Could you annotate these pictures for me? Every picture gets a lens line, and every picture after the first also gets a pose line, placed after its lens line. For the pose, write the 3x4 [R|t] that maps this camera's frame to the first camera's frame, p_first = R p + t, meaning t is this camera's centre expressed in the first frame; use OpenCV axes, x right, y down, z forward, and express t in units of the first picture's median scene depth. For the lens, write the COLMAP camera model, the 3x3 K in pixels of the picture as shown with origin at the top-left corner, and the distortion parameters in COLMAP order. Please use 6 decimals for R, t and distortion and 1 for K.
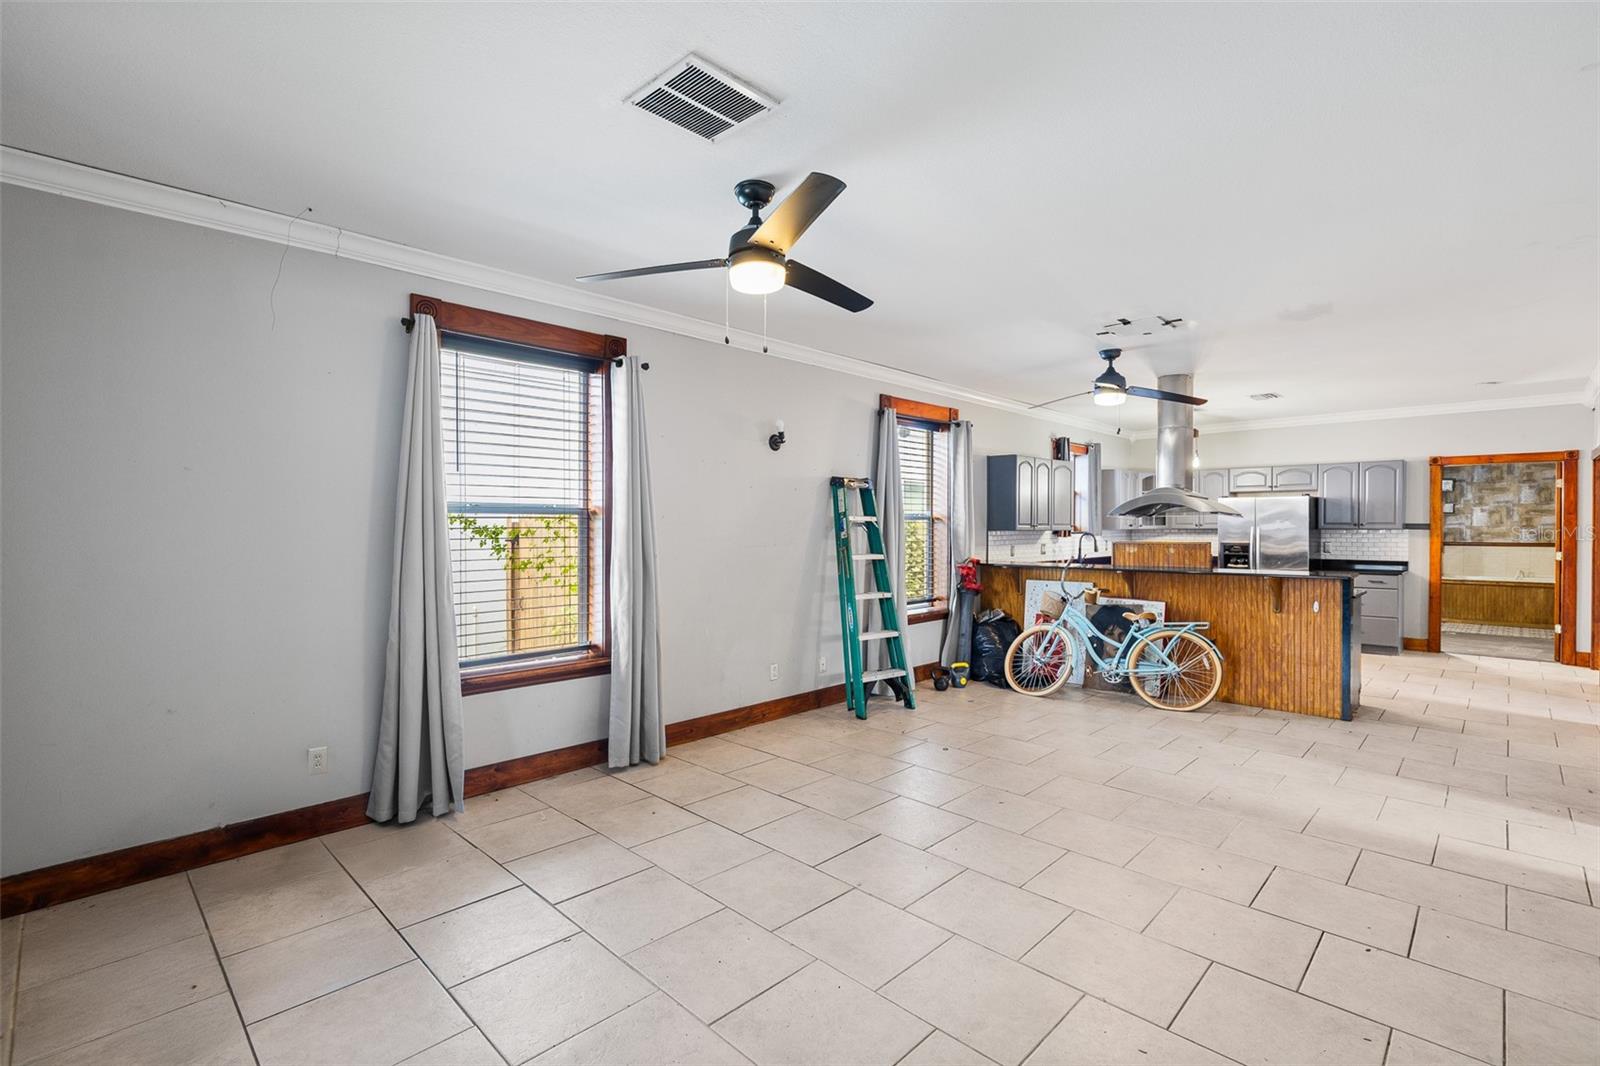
lens RADIAL K [[726.3, 0, 799.3], [0, 726.3, 535.2], [0, 0, 1]] dist [-0.000589, 0.000178]
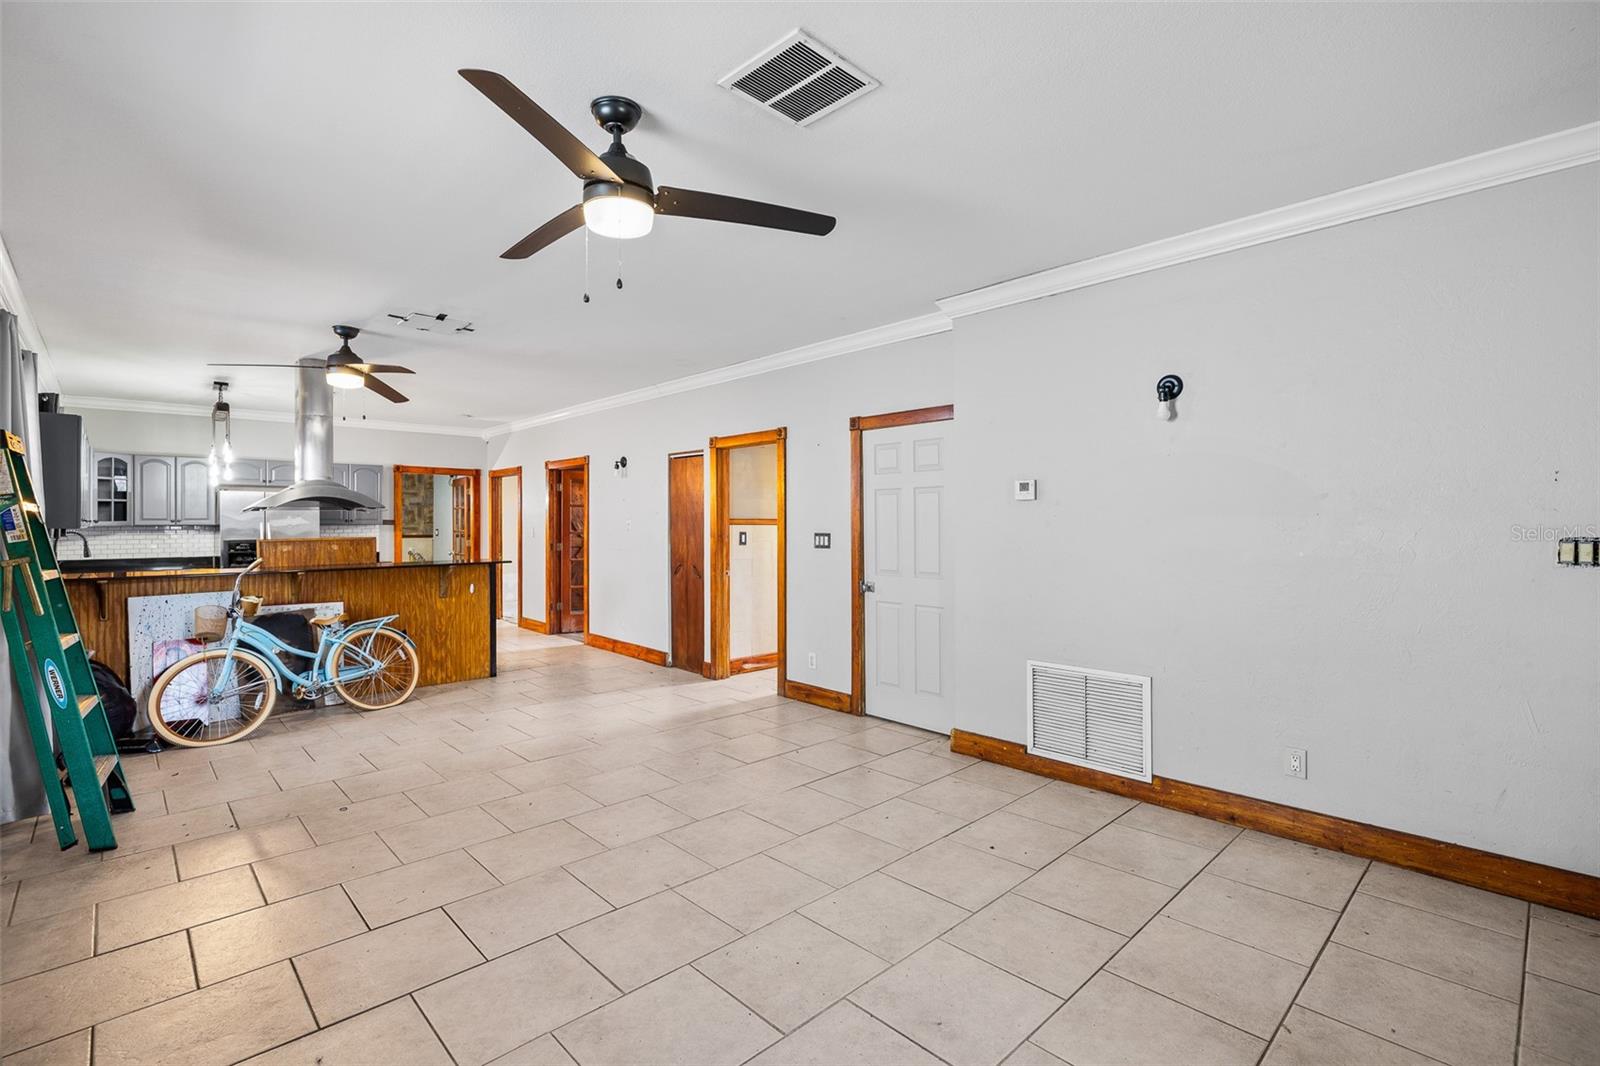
lens RADIAL K [[726.3, 0, 802.8], [0, 726.3, 525.9], [0, 0, 1]] dist [-0.000589, 0.000178]
pose [[0.037960, -0.003906, 0.999272, -0.308202], [0.012834, 0.999912, 0.003421, -0.001611], [-0.999197, 0.012695, 0.038006, 0.268989]]
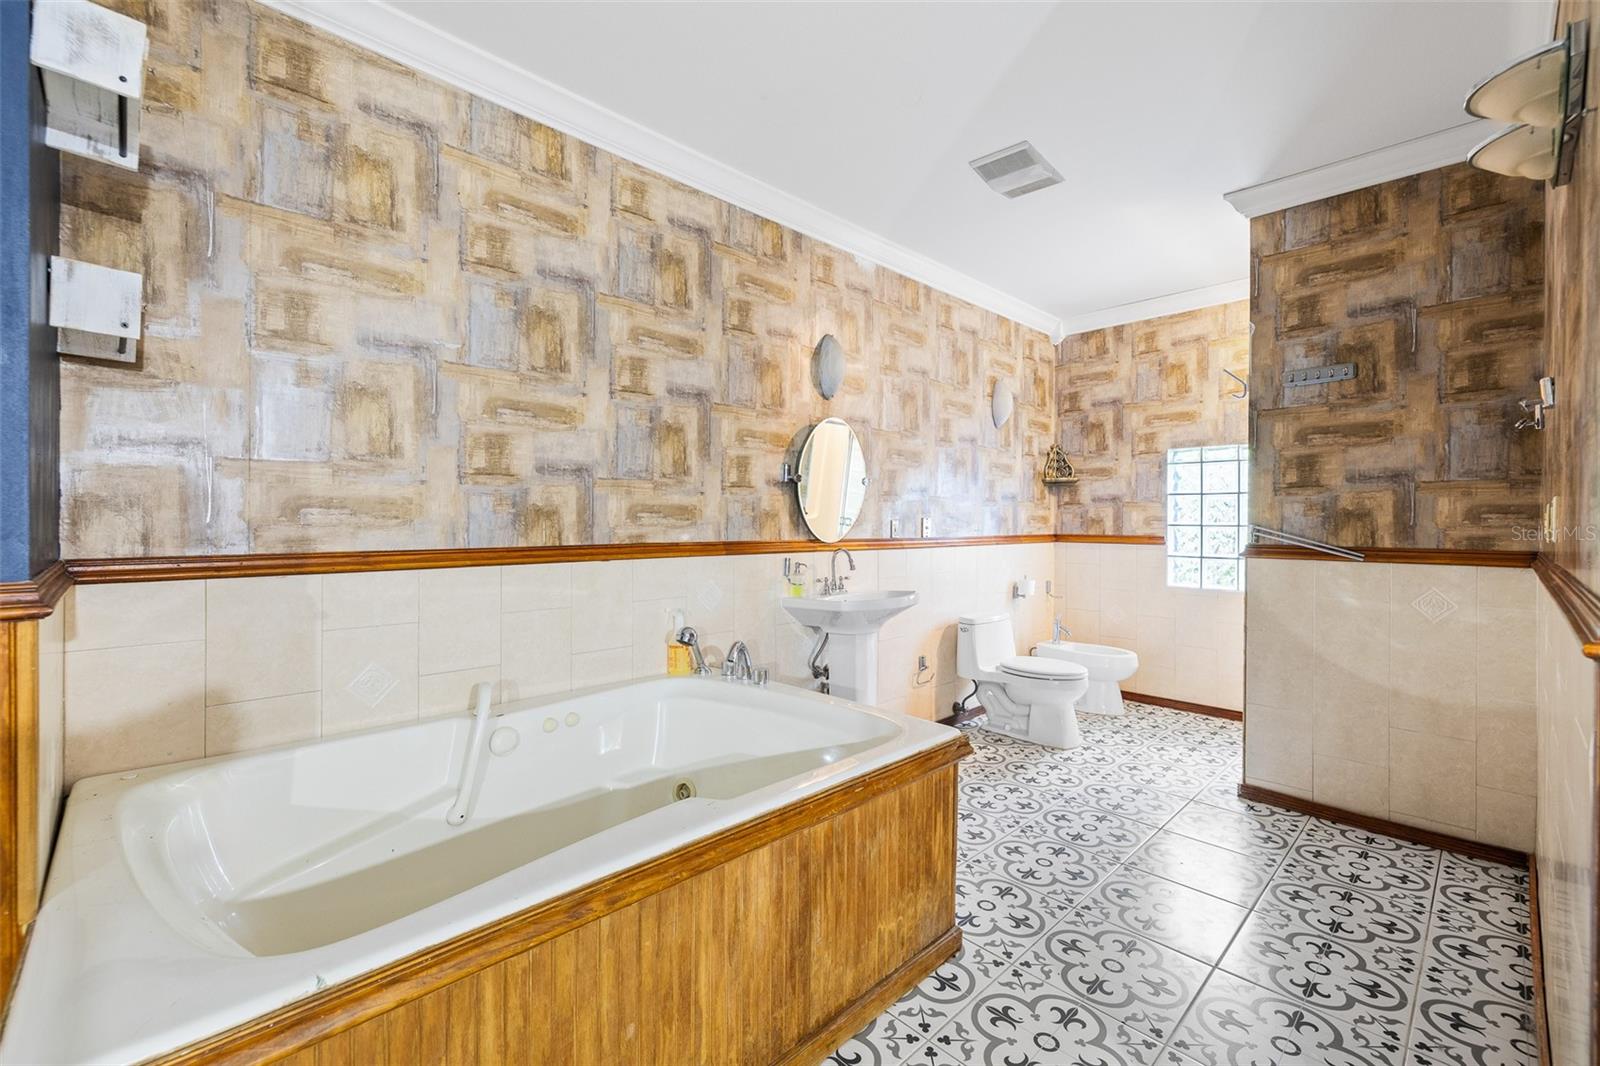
lens RADIAL K [[674.4, 0, 806.1], [0, 674.4, 522.5], [0, 0, 1]] dist [-0.000354, 0.000482]
pose [[0.016926, -0.005229, 0.999843, 1.072364], [0.005956, 0.999969, 0.005129, 0.003015], [-0.999839, 0.005868, 0.016957, 1.206830]]
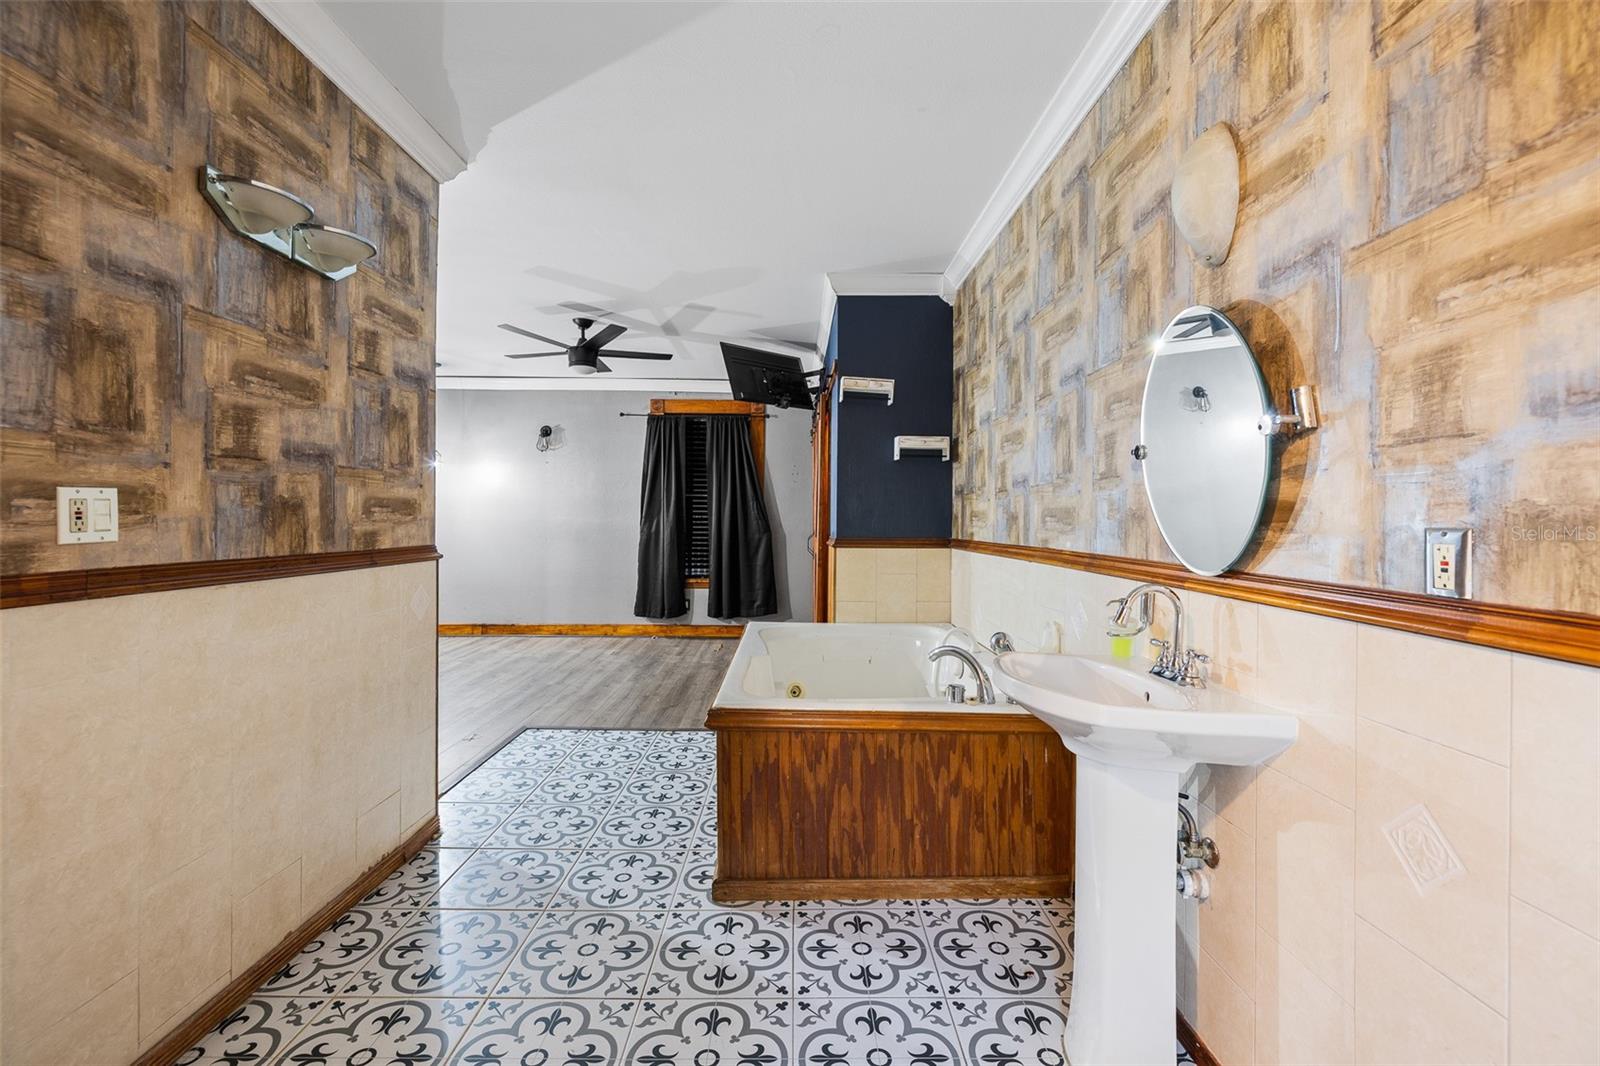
lens RADIAL K [[674.4, 0, 796.0], [0, 674.4, 524.3], [0, 0, 1]] dist [-0.000354, 0.000482]
pose [[0.701663, 0.009220, -0.712449, 1.532270], [-0.013039, 0.999915, 0.000099, 0.003902], [0.712389, 0.009220, 0.701724, 0.987446]]
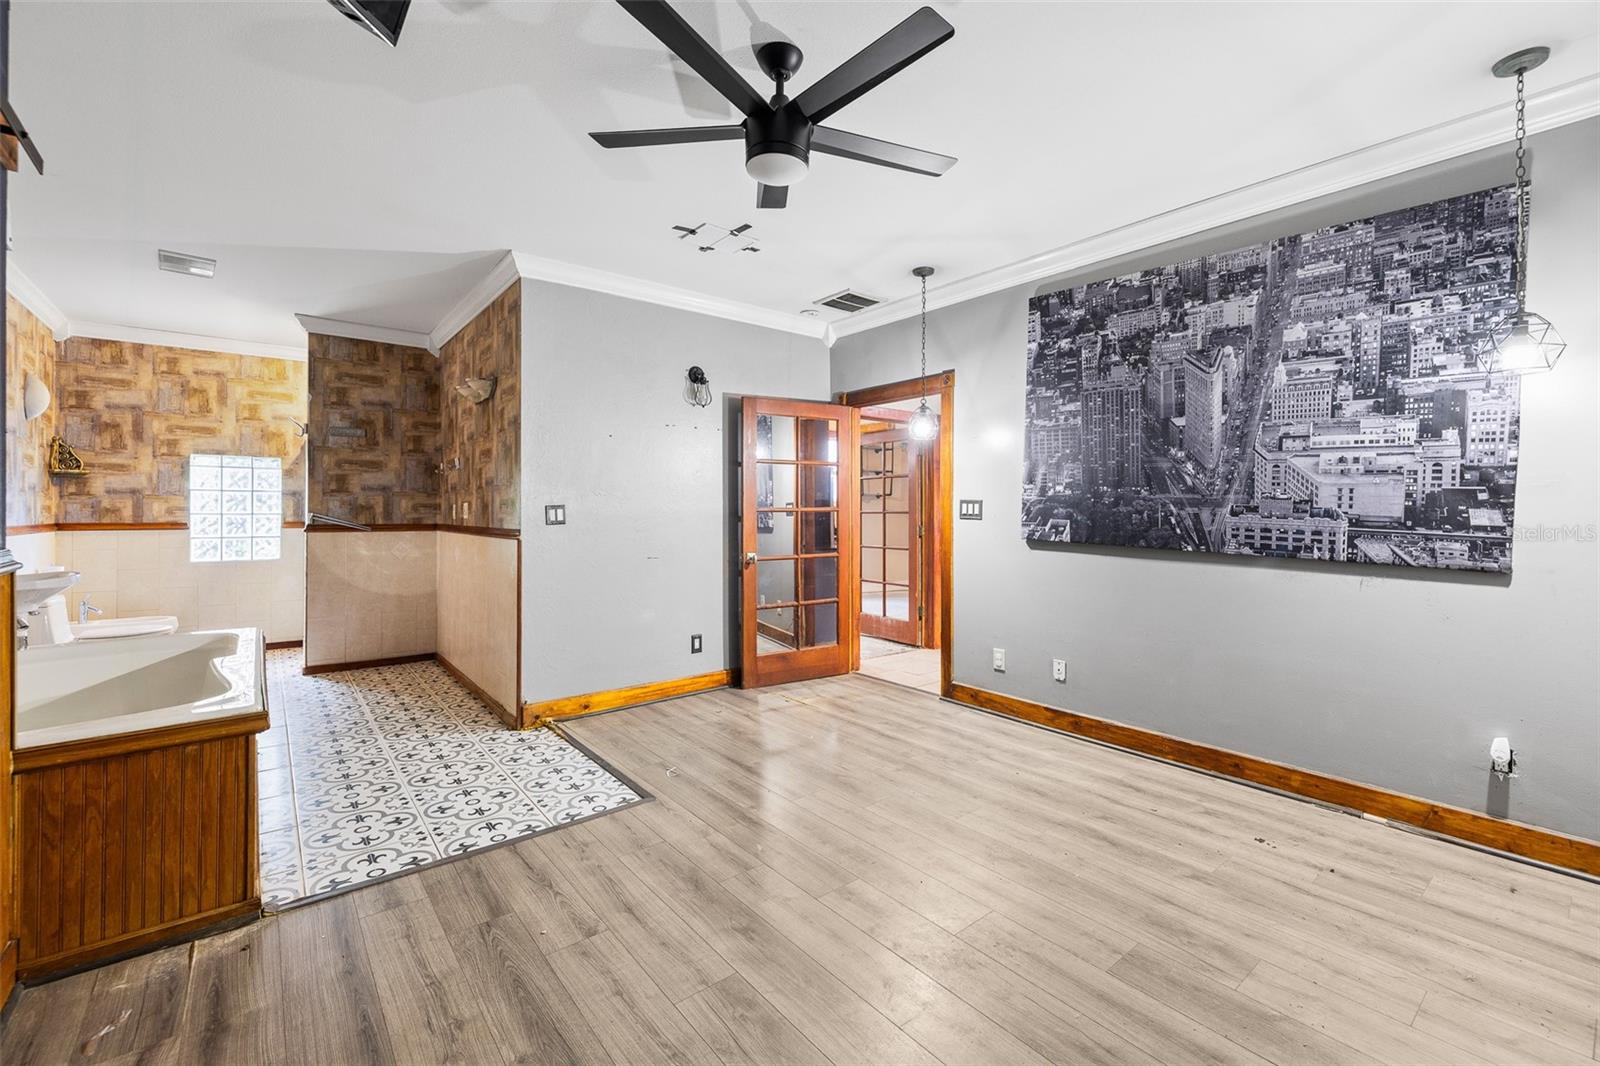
lens RADIAL K [[674.4, 0, 794.2], [0, 674.4, 513.3], [0, 0, 1]] dist [-0.000354, 0.000482]
pose [[-0.992865, -0.004078, 0.119176, 0.922508], [-0.002768, 0.999934, 0.011154, -0.000398], [-0.119214, 0.010745, -0.992810, 1.541149]]
